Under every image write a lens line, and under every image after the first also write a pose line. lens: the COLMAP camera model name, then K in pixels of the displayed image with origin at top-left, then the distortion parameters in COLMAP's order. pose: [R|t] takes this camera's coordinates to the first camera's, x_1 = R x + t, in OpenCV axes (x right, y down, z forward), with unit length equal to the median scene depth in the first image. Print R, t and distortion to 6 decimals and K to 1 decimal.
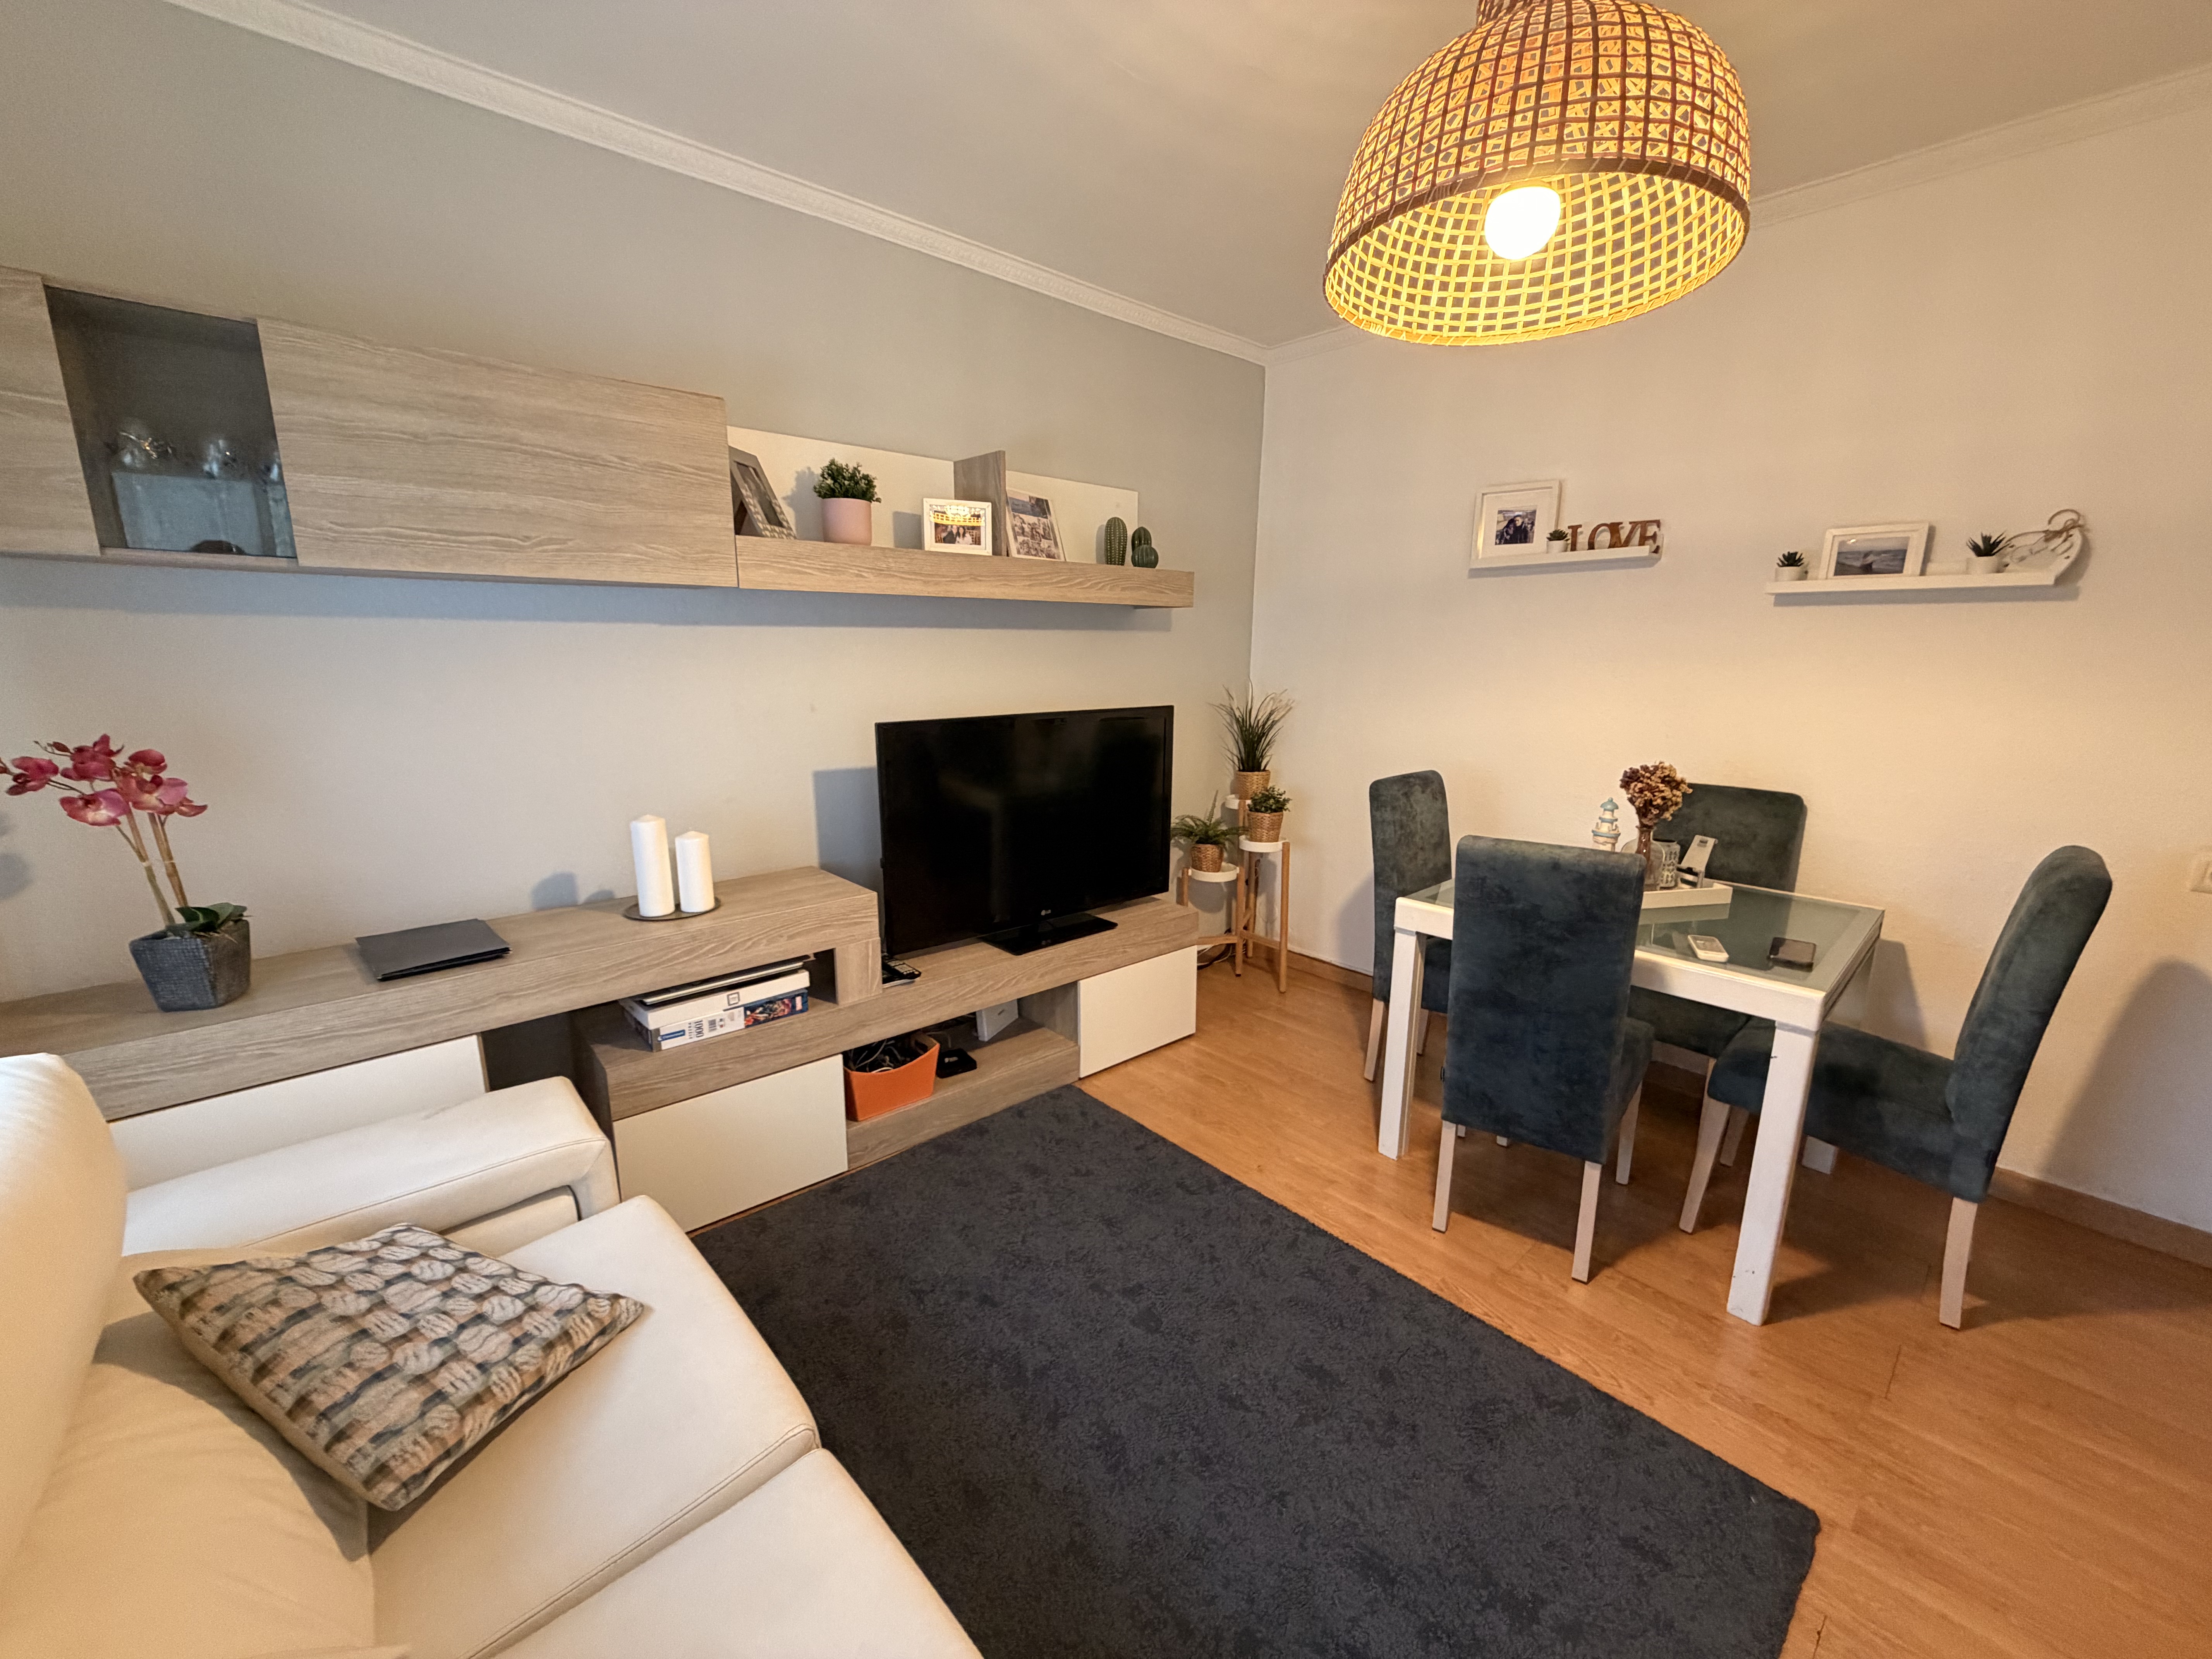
lens RADIAL K [[882.1, 0, 1102.9], [0, 882.1, 825.8], [0, 0, 1]] dist [0.000252, 0.000052]
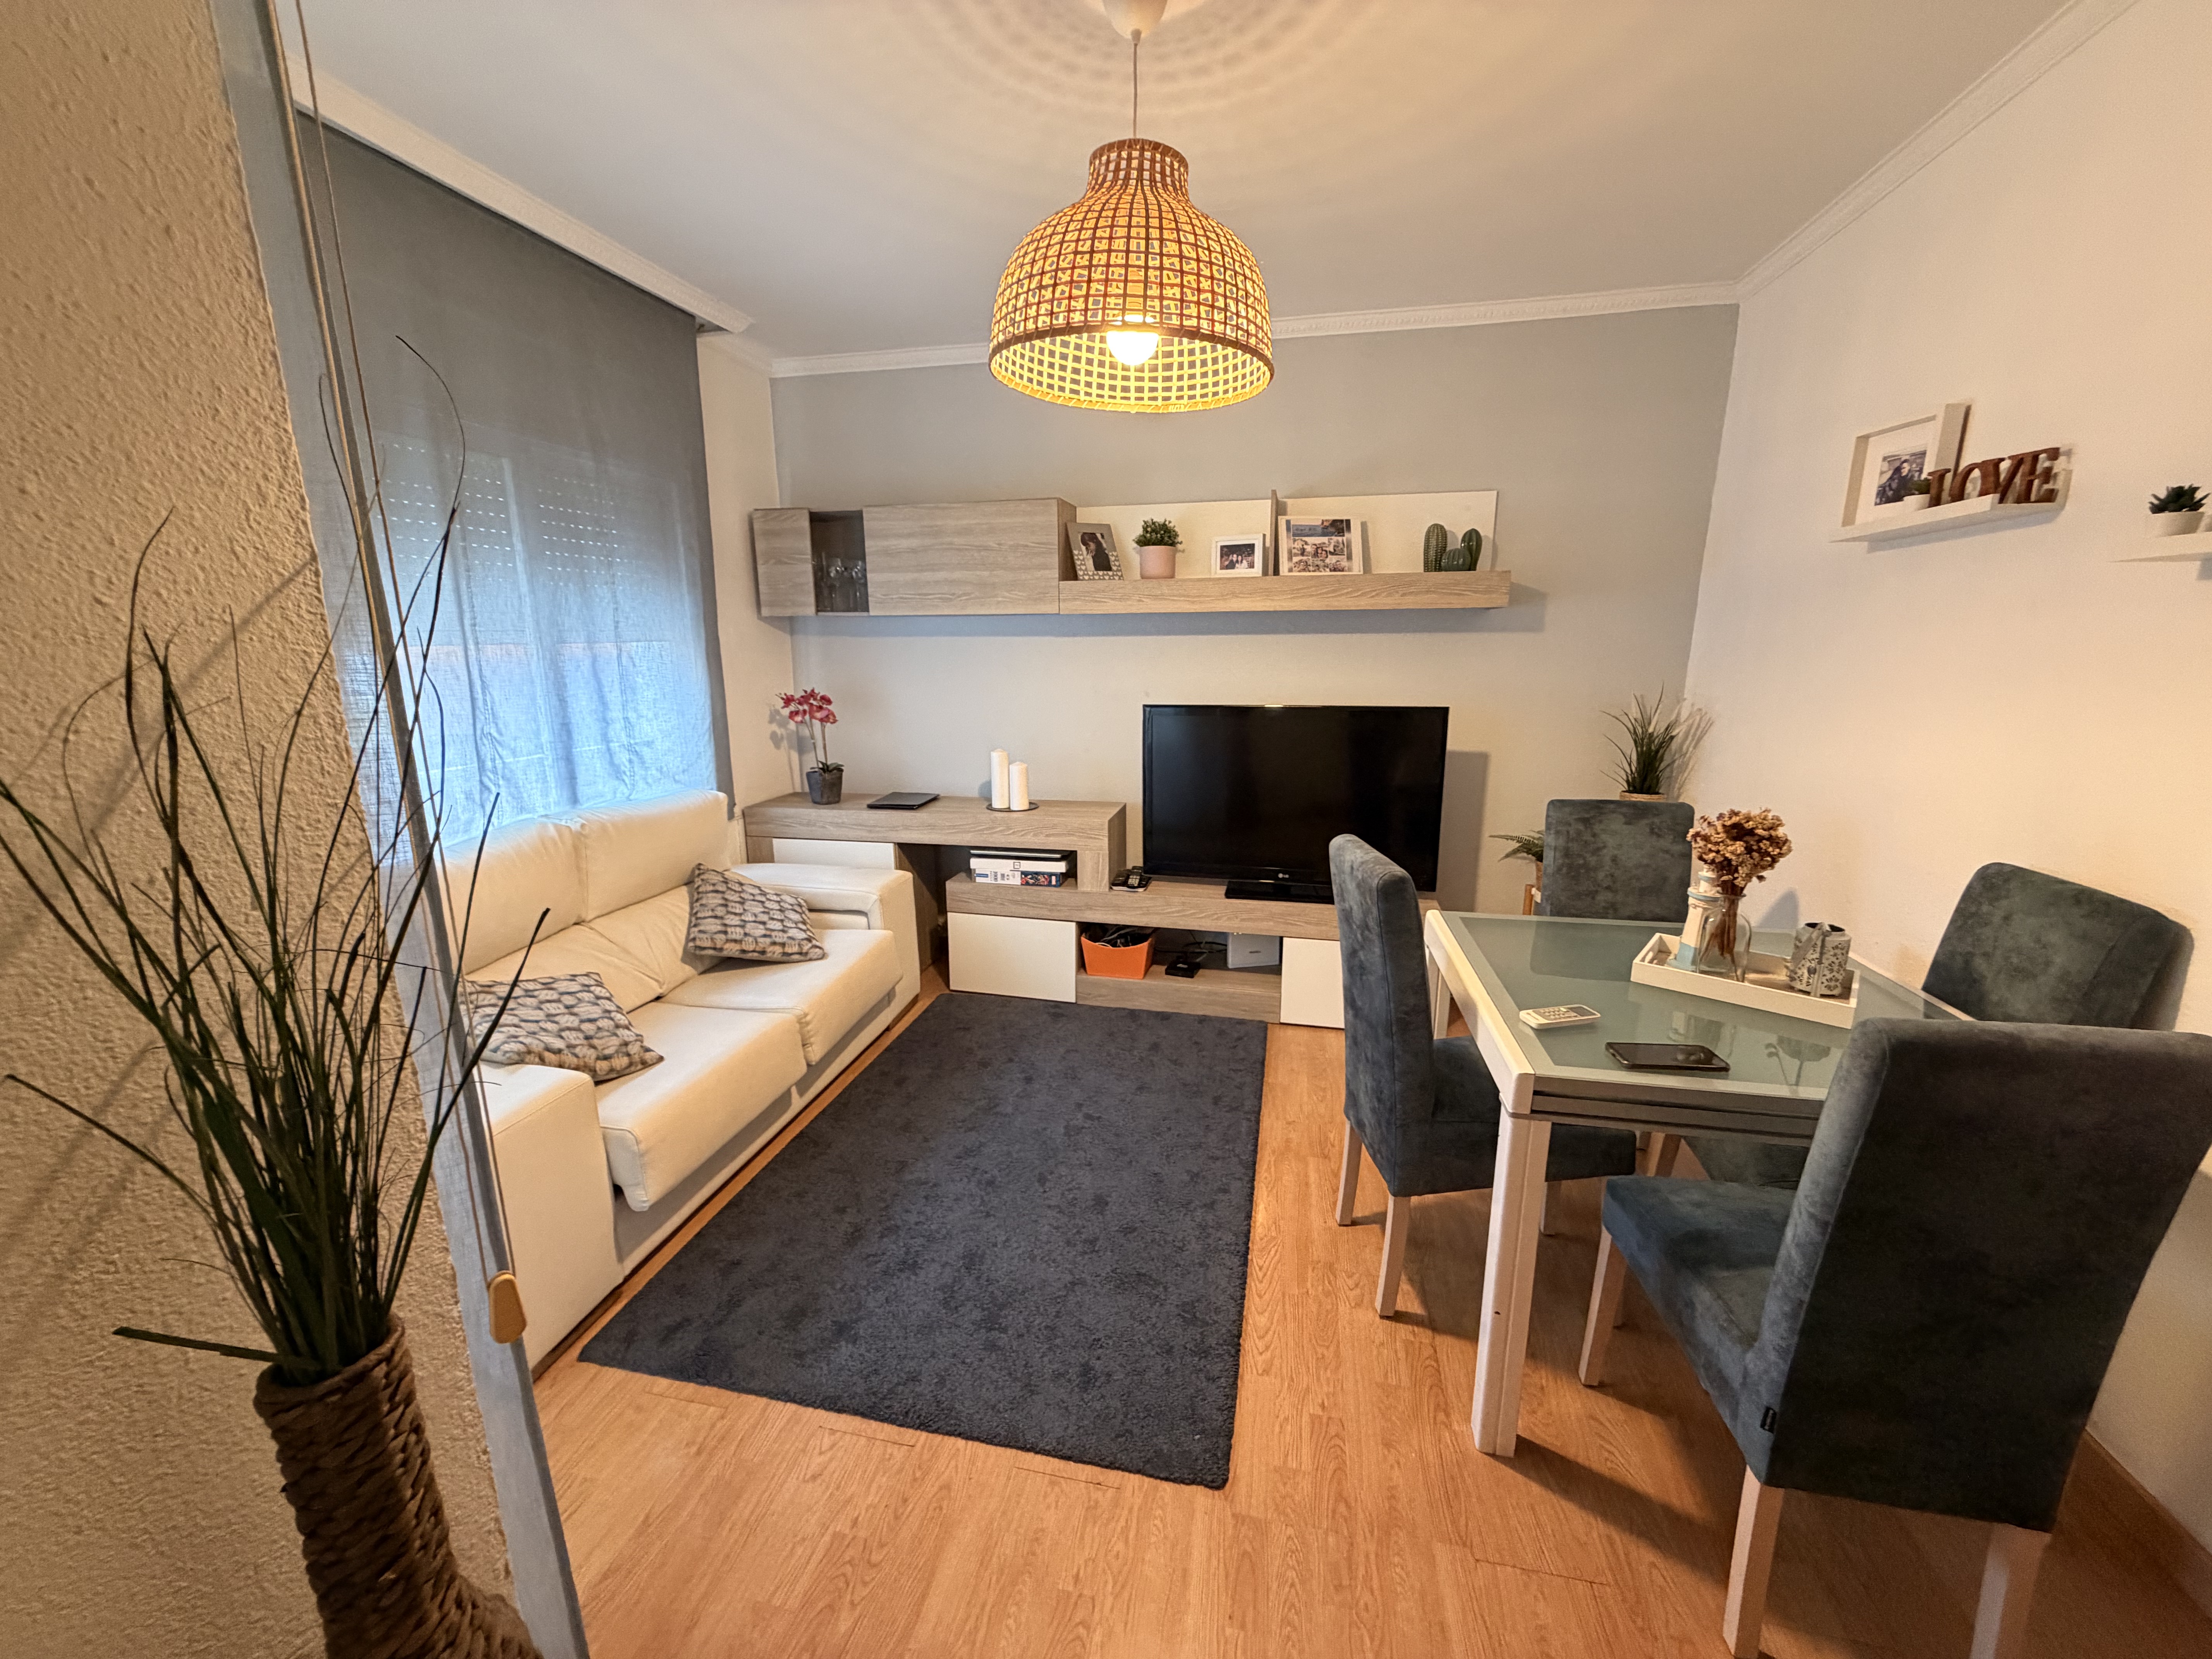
lens RADIAL K [[882.1, 0, 1100.0], [0, 882.1, 830.0], [0, 0, 1]] dist [0.000252, 0.000052]
pose [[0.582390, 0.162352, -0.796532, 0.951768], [-0.155747, 0.983986, 0.086685, -0.034725], [0.797850, 0.073573, 0.598349, 0.131031]]
